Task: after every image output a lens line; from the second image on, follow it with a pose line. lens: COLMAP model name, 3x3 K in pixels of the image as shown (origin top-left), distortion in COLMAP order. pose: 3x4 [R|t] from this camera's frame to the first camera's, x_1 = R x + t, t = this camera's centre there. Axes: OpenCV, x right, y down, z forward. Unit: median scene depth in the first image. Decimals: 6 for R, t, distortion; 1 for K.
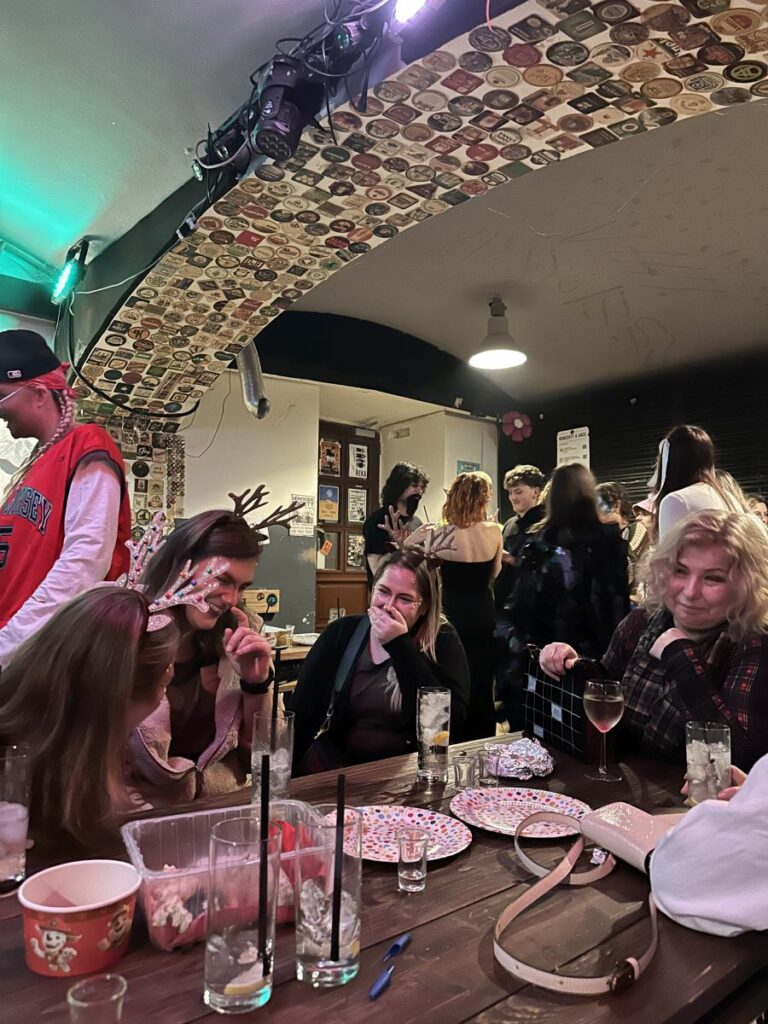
lens RADIAL K [[735.4, 0, 375.9], [0, 735.4, 511.4], [0, 0, 1]] dist [0.029089, -0.042850]
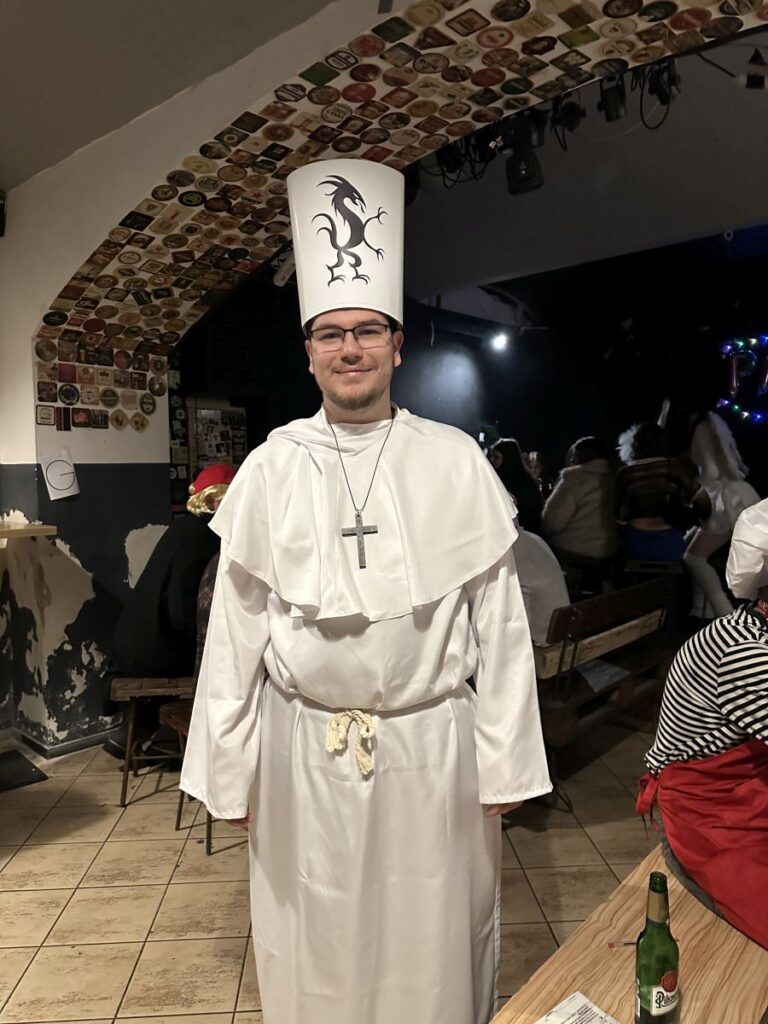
lens RADIAL K [[735.4, 0, 377.3], [0, 735.4, 517.8], [0, 0, 1]] dist [0.029089, -0.042850]
pose [[-0.990606, 0.002047, -0.136733, 0.267564], [0.003016, 0.999972, -0.006881, 0.063250], [0.136715, -0.007229, -0.990584, 2.063823]]
